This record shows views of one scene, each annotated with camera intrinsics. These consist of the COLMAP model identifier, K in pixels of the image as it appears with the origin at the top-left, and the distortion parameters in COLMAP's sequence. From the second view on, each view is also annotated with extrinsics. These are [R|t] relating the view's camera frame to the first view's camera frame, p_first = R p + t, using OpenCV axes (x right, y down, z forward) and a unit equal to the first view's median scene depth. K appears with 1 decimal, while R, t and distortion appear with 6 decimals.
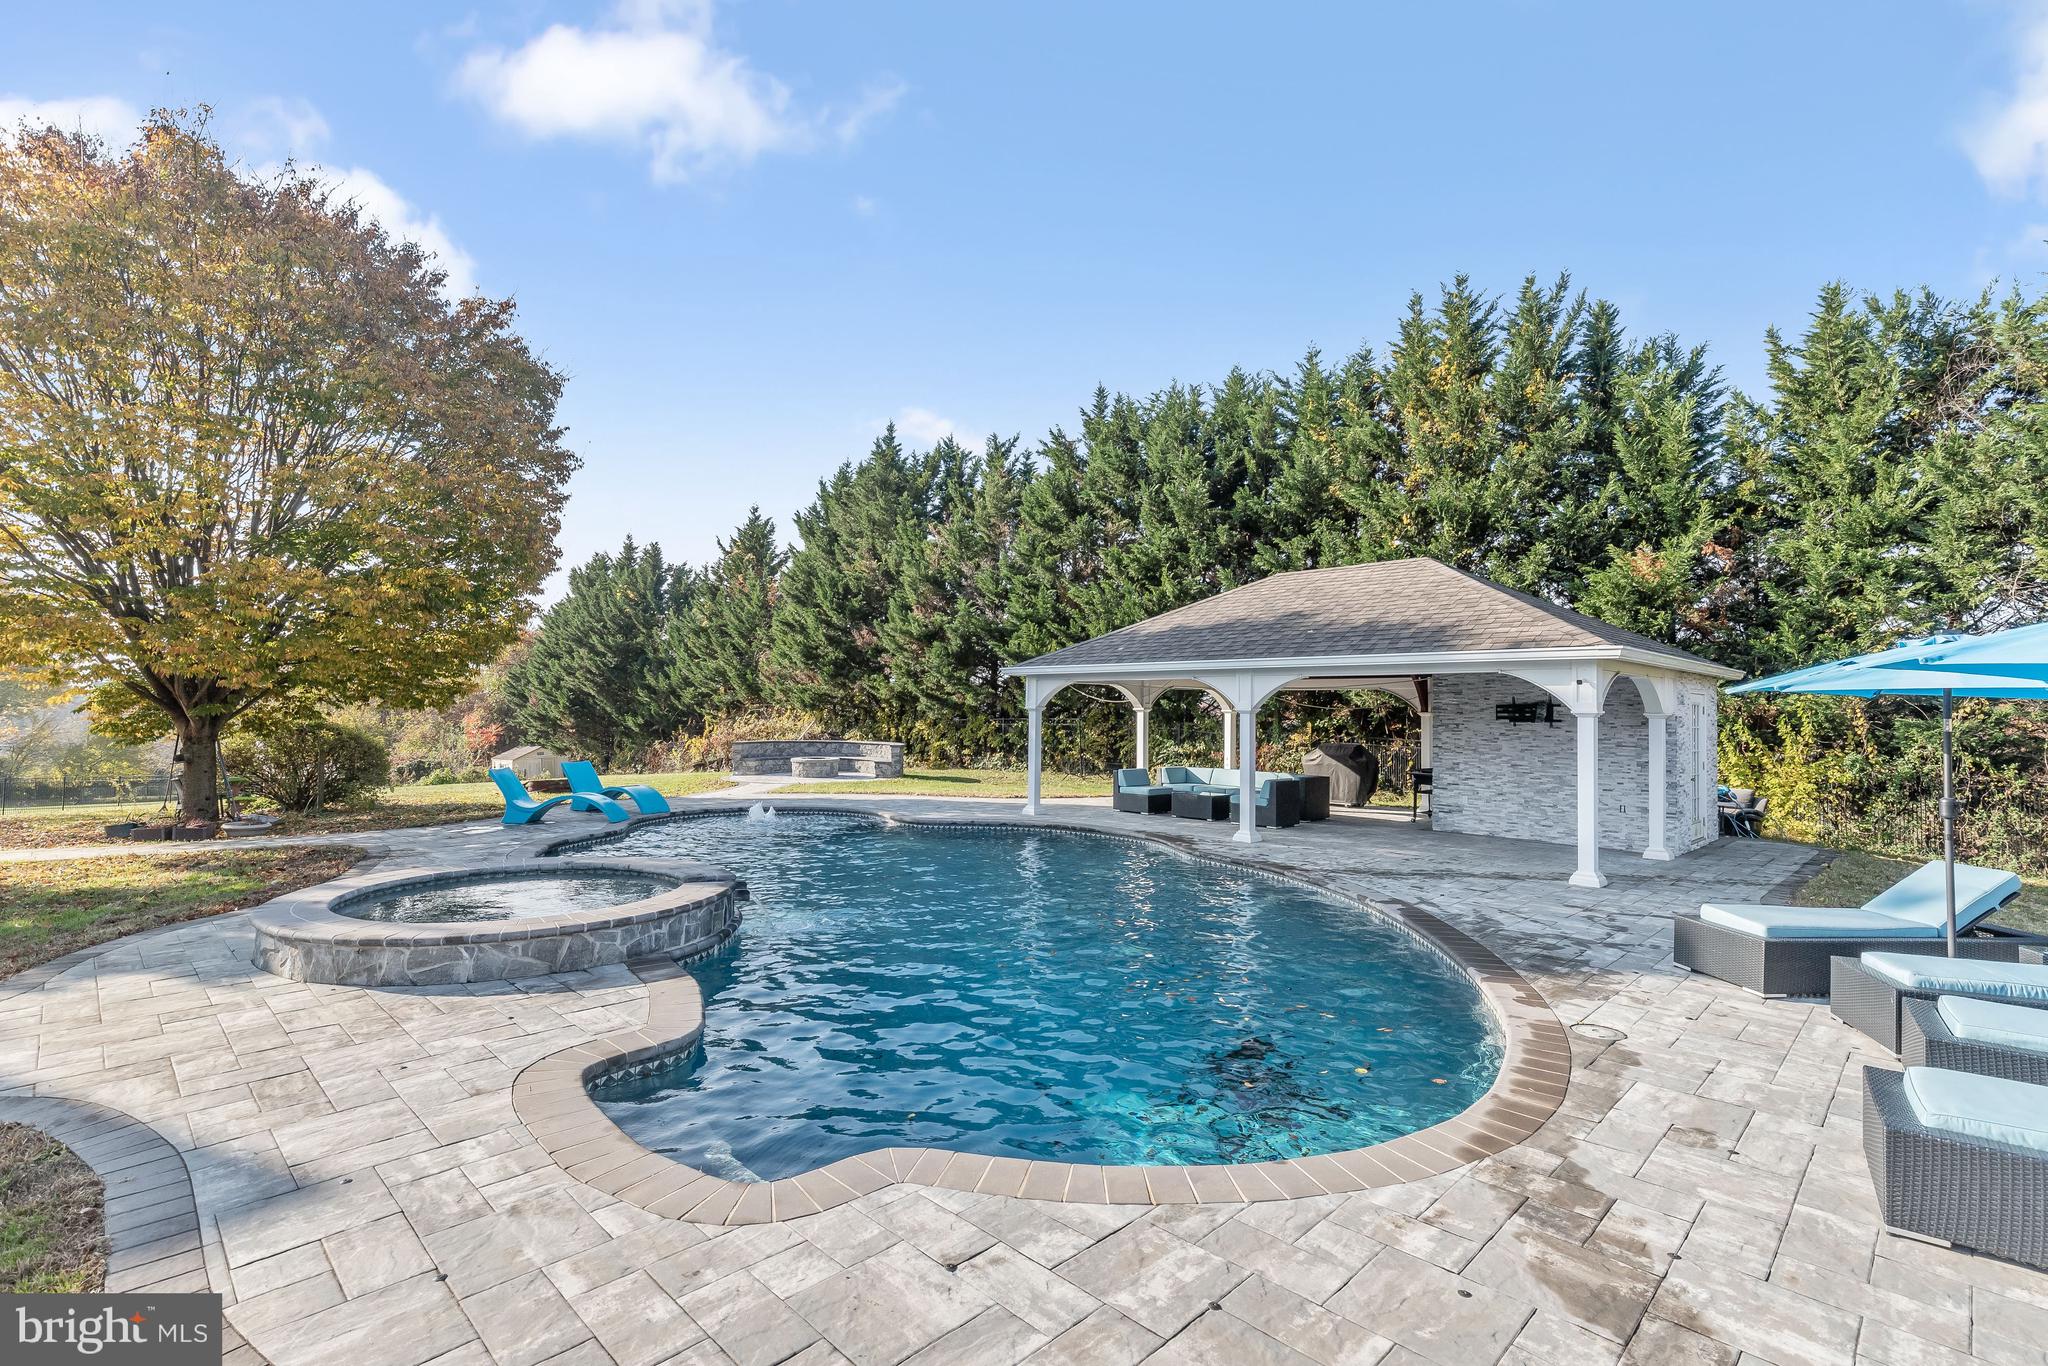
lens RADIAL K [[912.7, 0, 1024.0], [0, 912.7, 683.0], [0, 0, 1]] dist [0.012272, -0.000494]
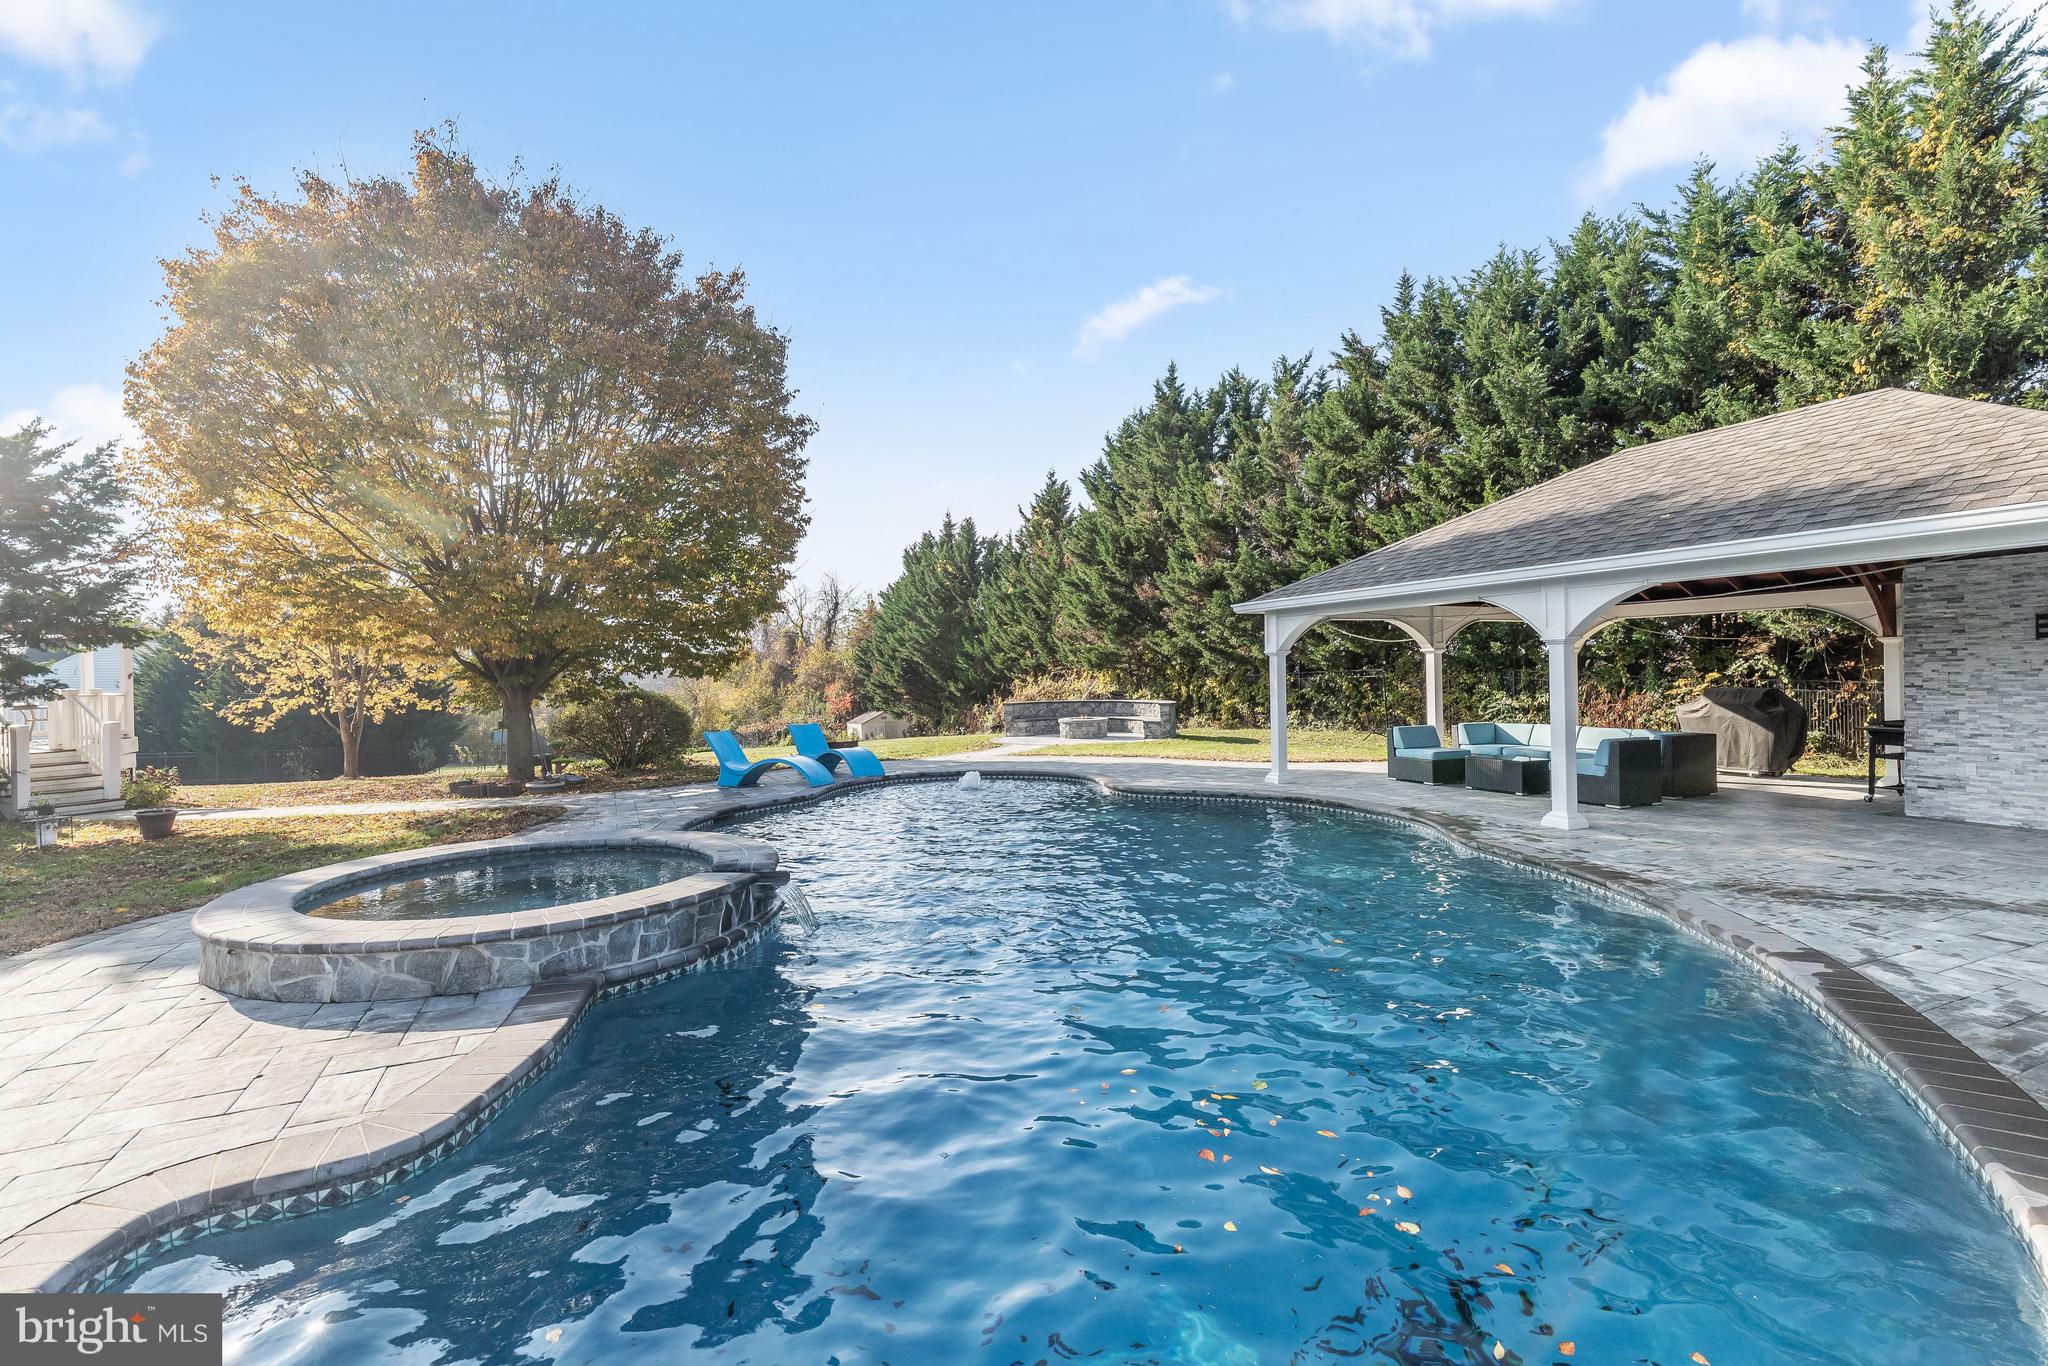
lens RADIAL K [[897.1, 0, 1032.6], [0, 897.1, 686.4], [0, 0, 1]] dist [0.006901, -0.000317]
pose [[0.937743, -0.025527, -0.346389, 0.044297], [0.041364, 0.998406, 0.038404, 0.009590], [0.344857, -0.050341, 0.937304, 0.093826]]
